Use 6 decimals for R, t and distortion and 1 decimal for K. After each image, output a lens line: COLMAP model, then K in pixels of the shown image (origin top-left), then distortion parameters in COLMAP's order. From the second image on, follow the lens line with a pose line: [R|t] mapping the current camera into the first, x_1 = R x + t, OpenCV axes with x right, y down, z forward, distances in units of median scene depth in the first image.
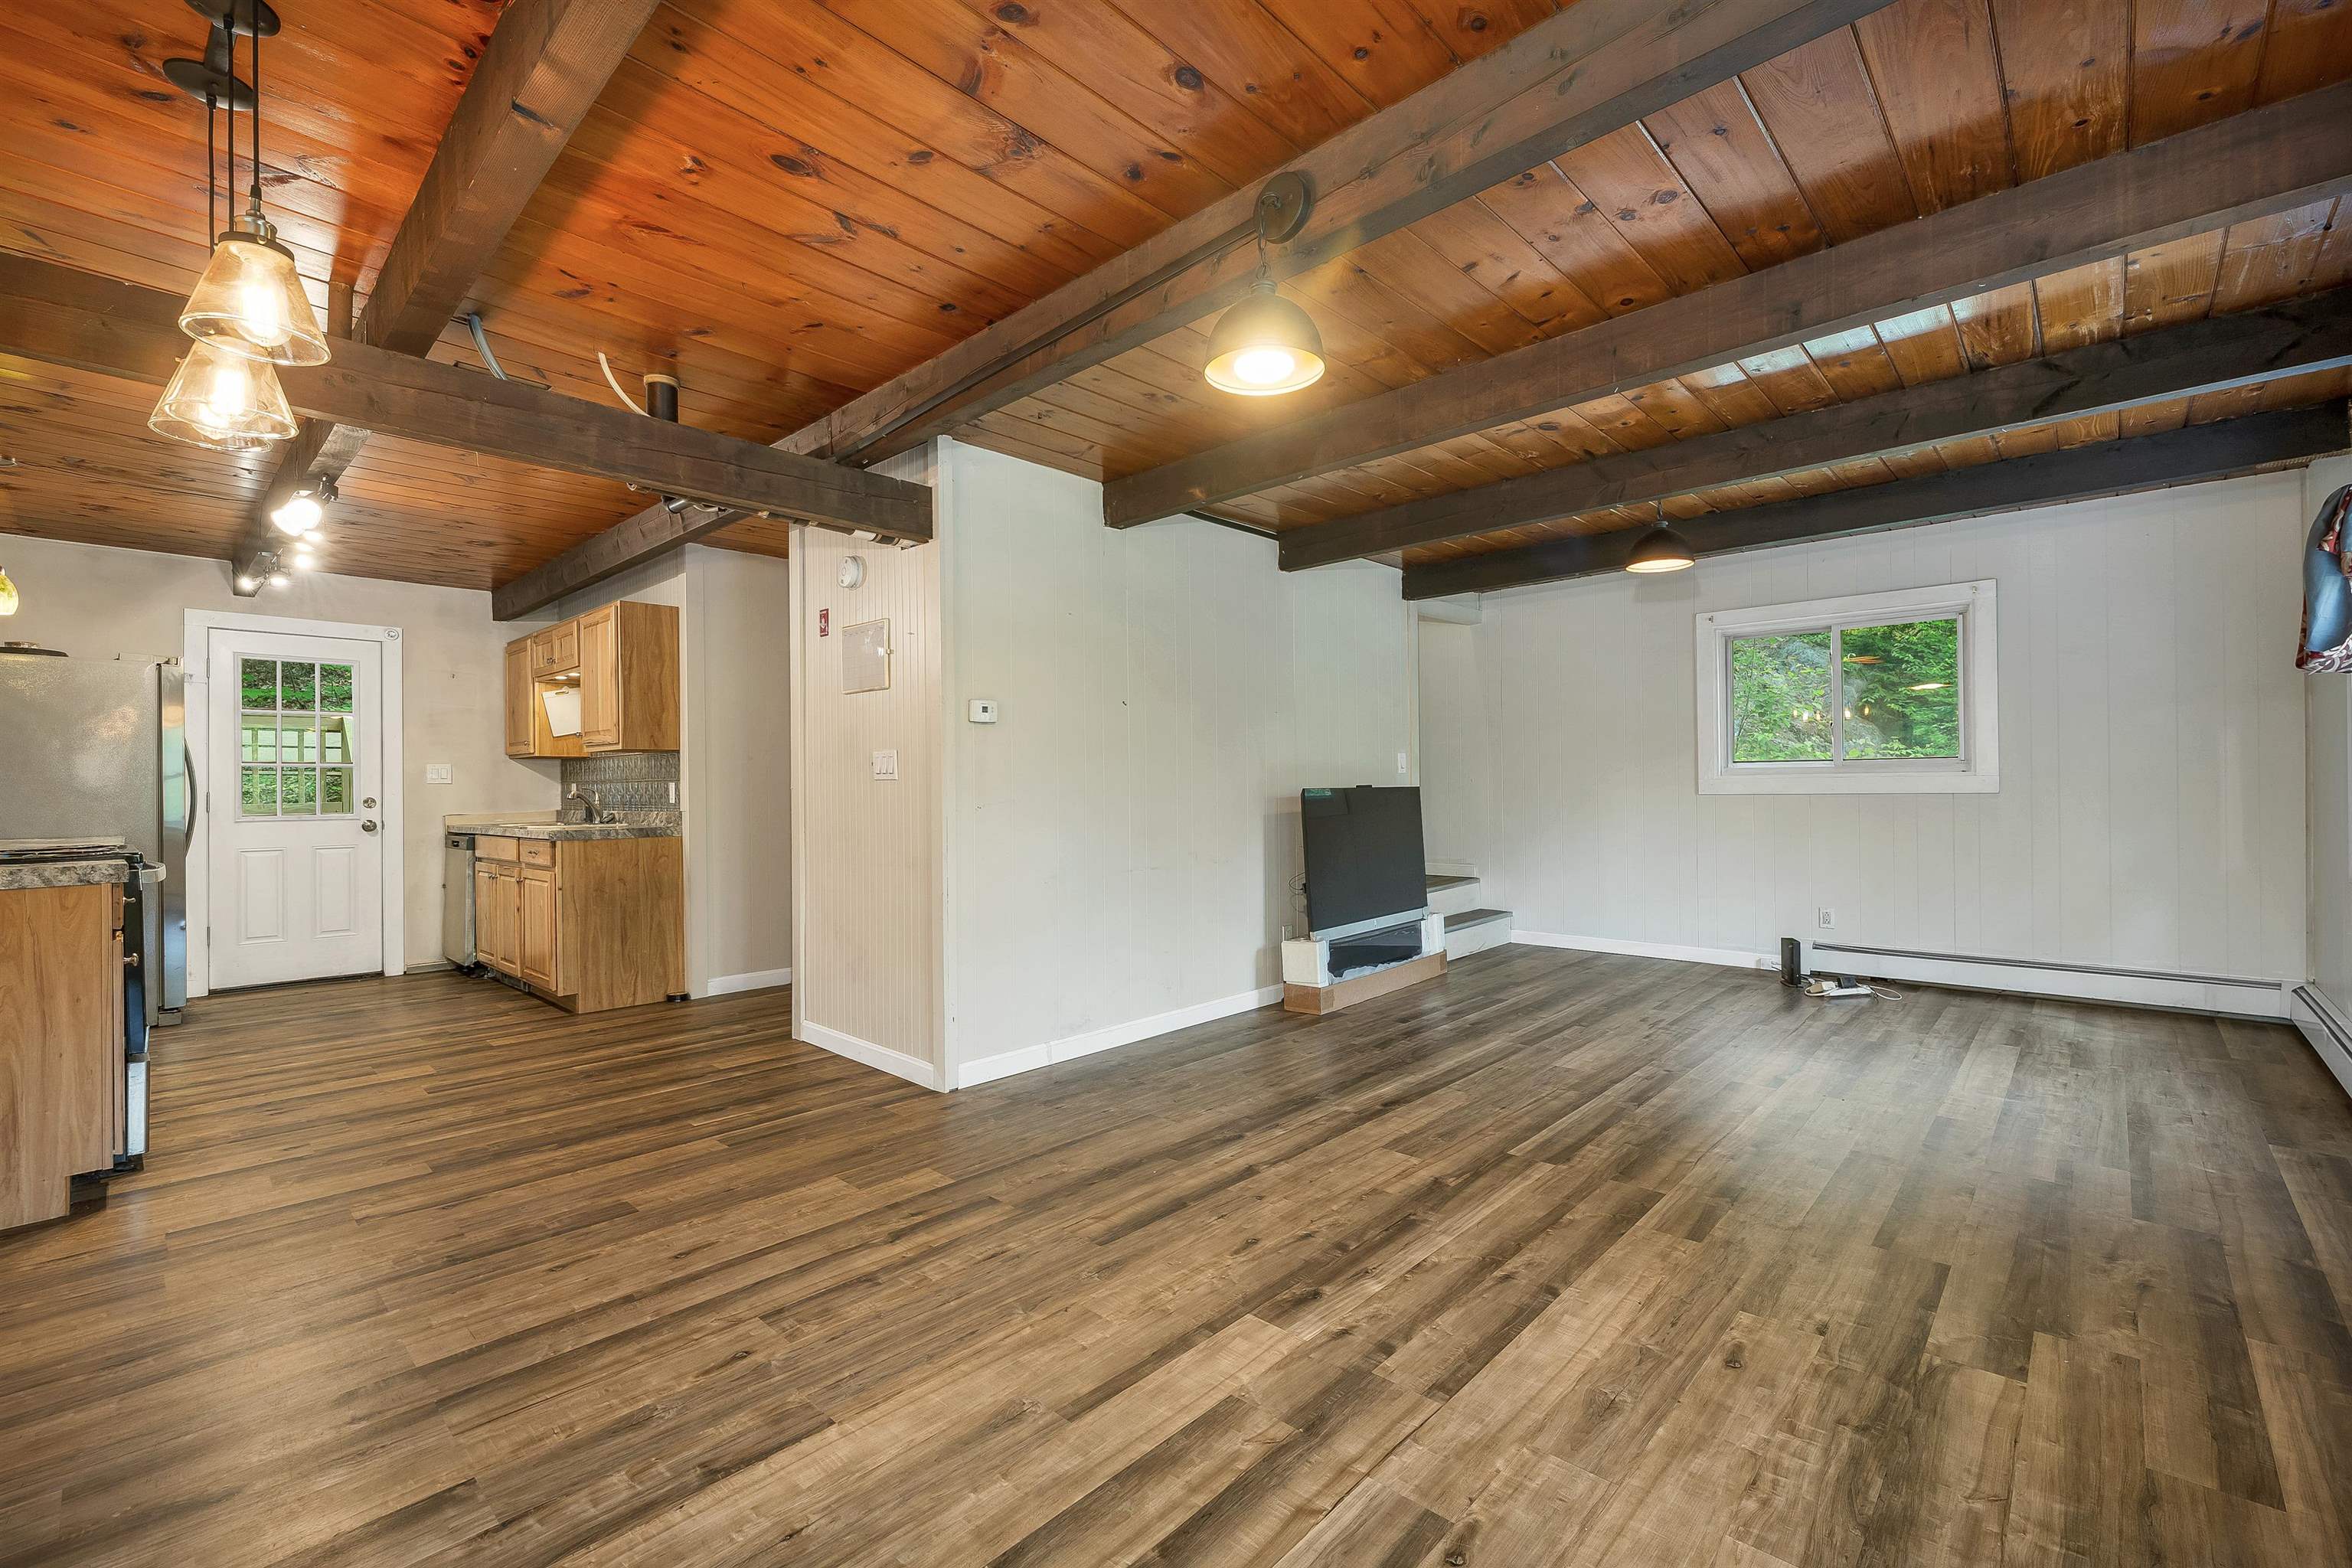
lens RADIAL K [[988.0, 0, 1174.3], [0, 988.0, 786.5], [0, 0, 1]] dist [0.000616, -0.000013]
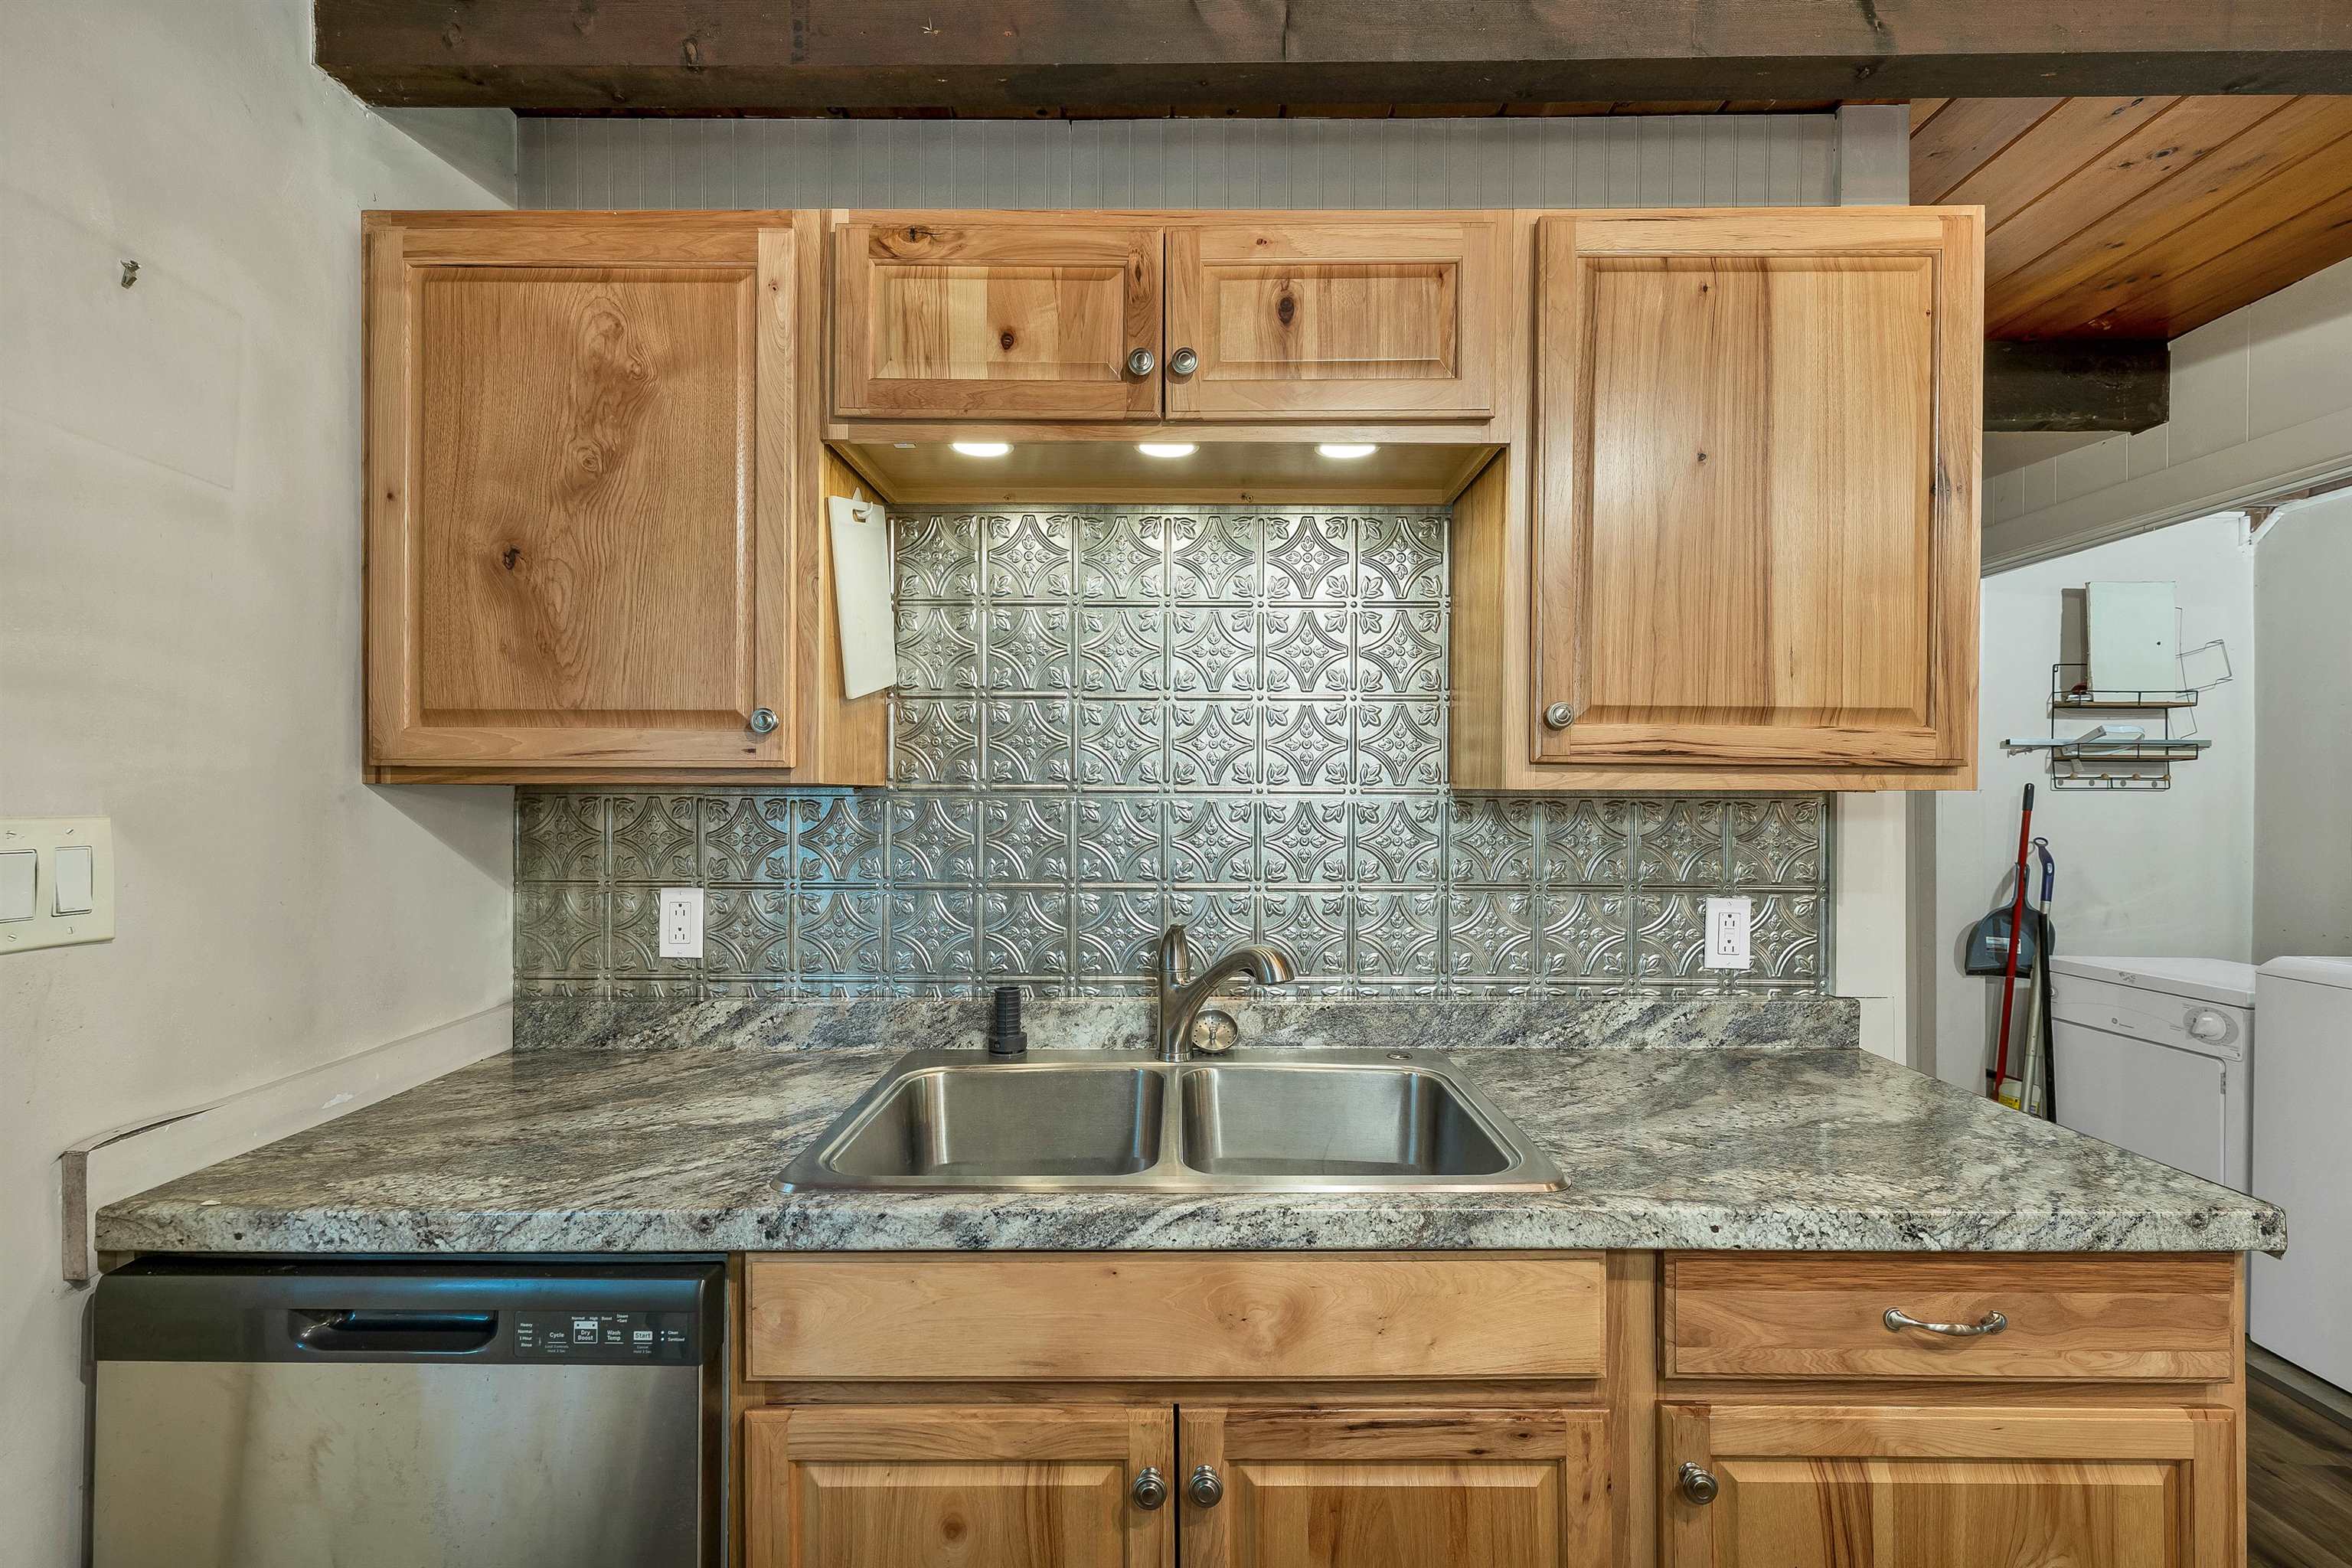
lens RADIAL K [[1003.1, 0, 1163.7], [0, 1003.1, 789.3], [0, 0, 1]] dist [0.000850, 0.000455]
pose [[0.739681, 0.014513, 0.672801, -0.786752], [-0.007152, 0.999880, -0.013706, -0.028872], [-0.672920, 0.005326, 0.739696, 0.840443]]
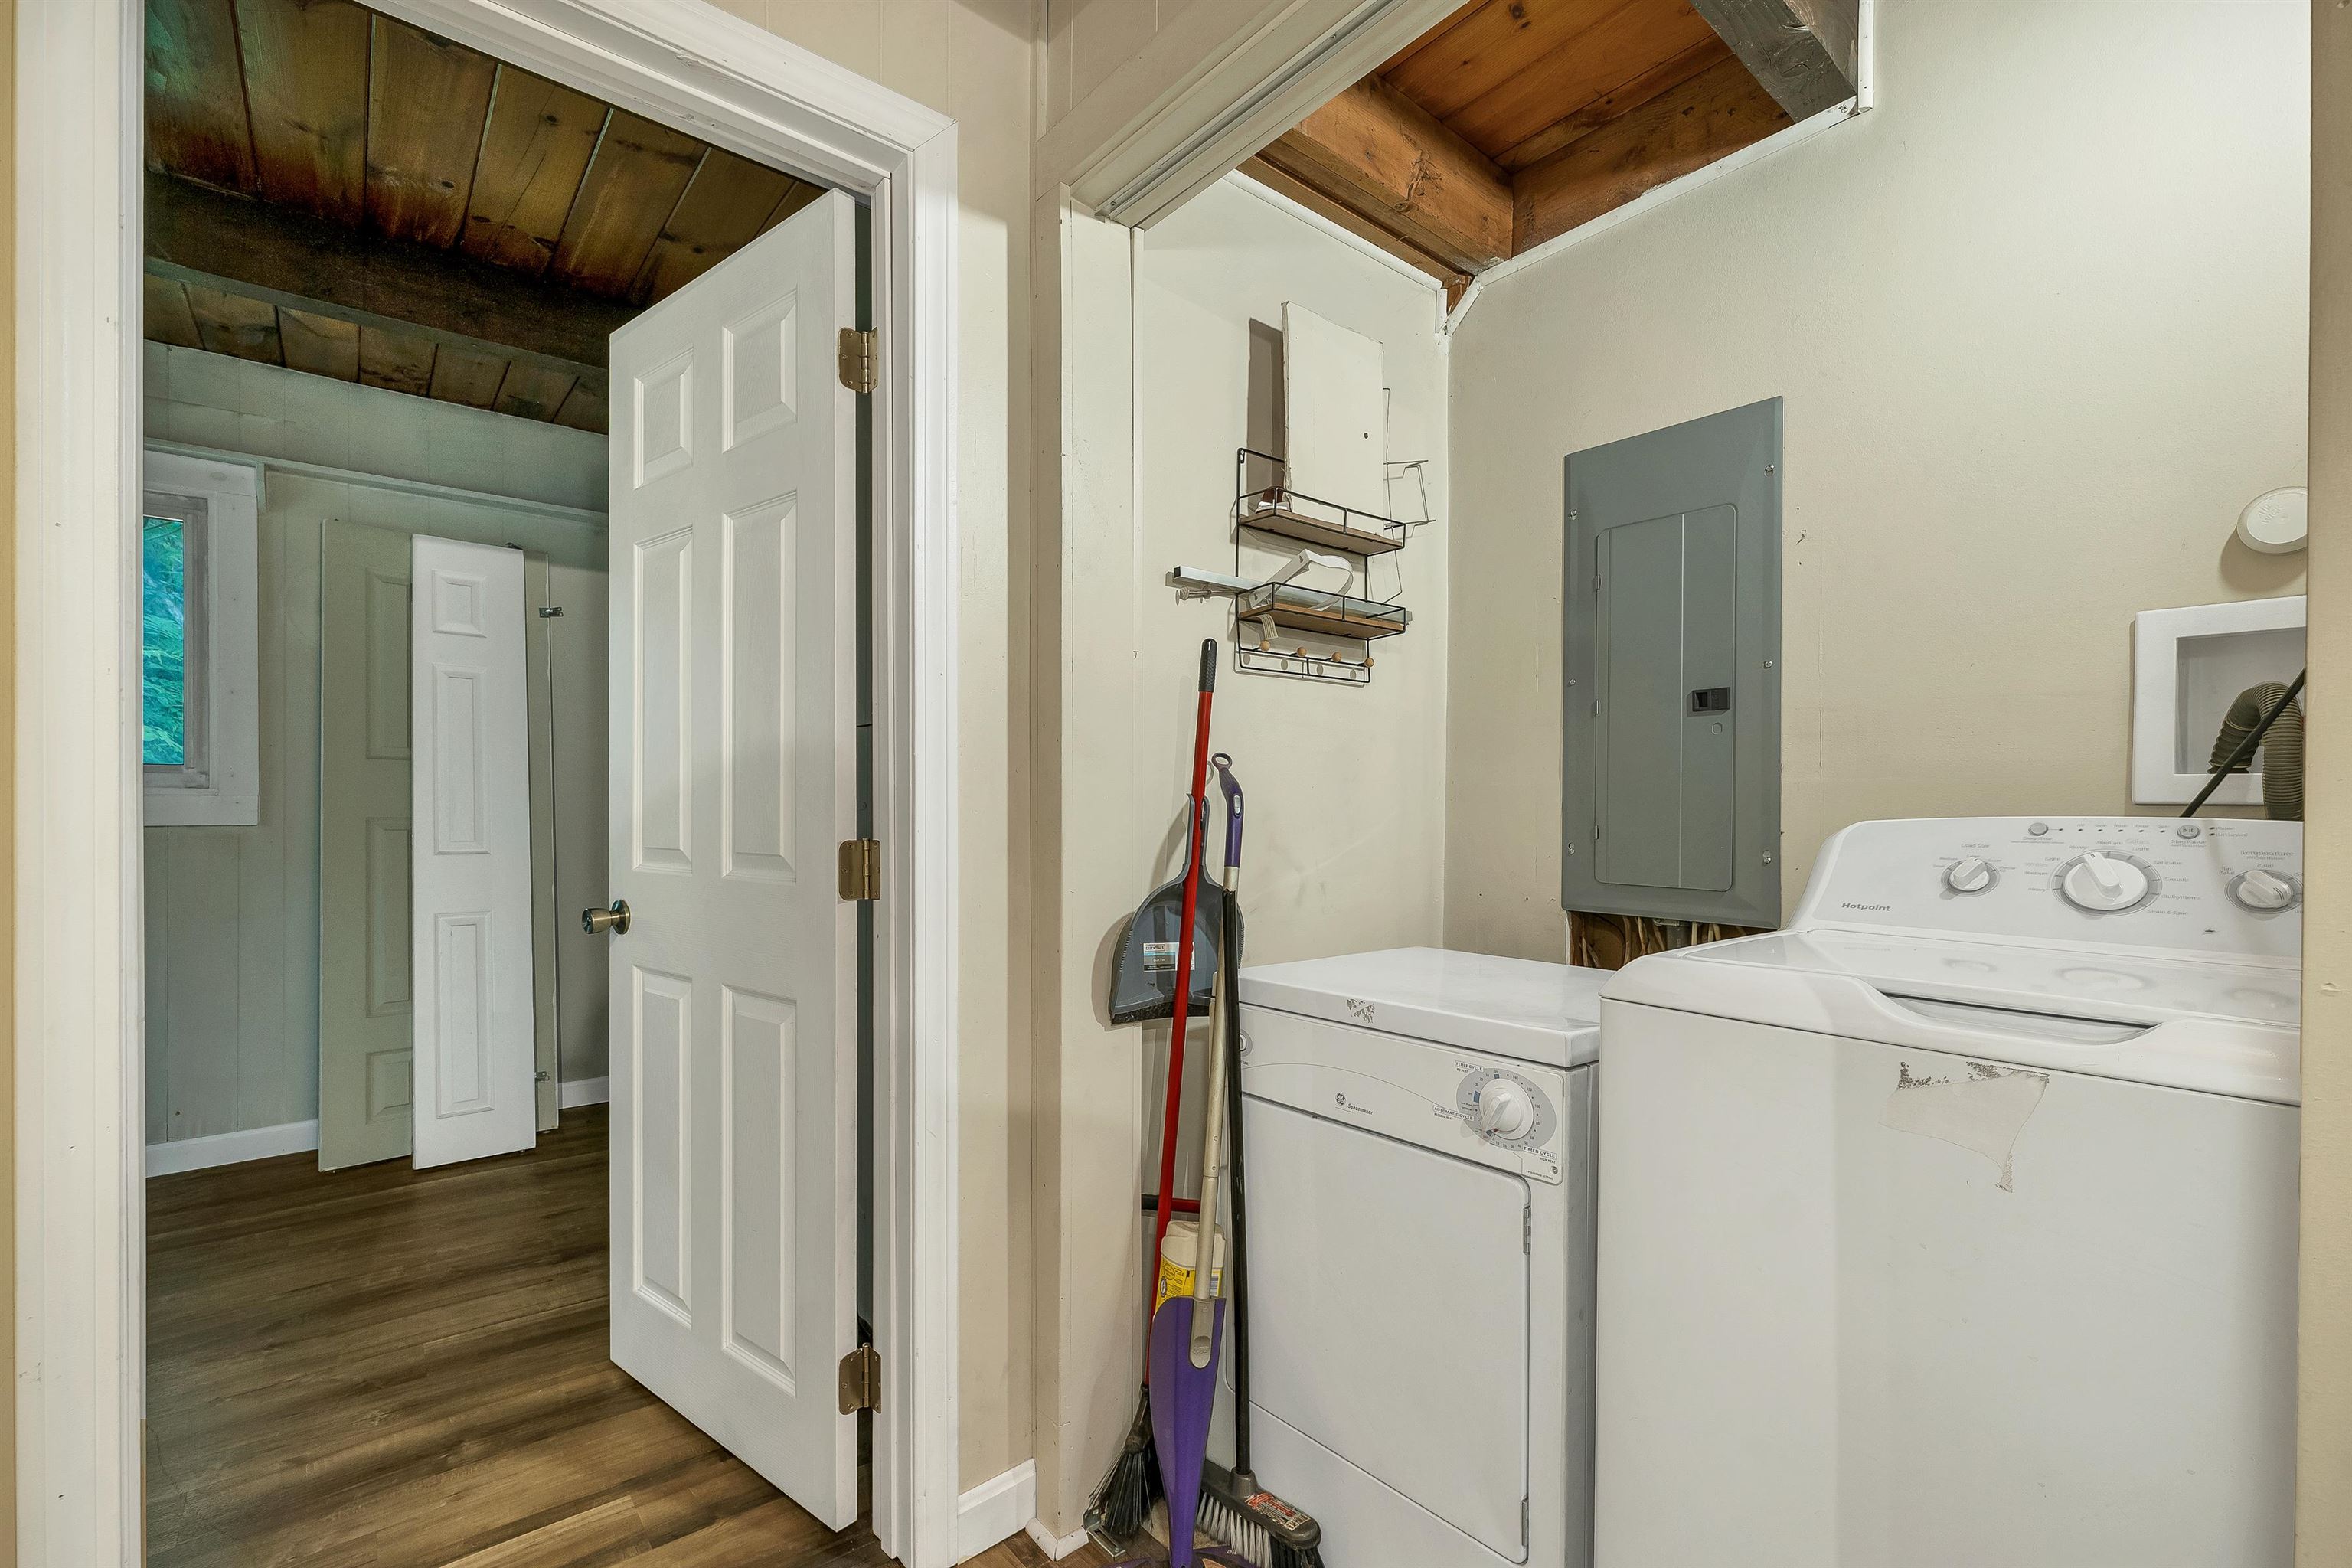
lens RADIAL K [[997.0, 0, 1175.2], [0, 997.0, 796.9], [0, 0, 1]] dist [0.000280, -0.000153]
pose [[0.125474, 0.010458, 0.992042, -0.359913], [0.000182, 0.999944, -0.010564, 0.003171], [-0.992097, 0.001506, 0.125465, 0.900516]]
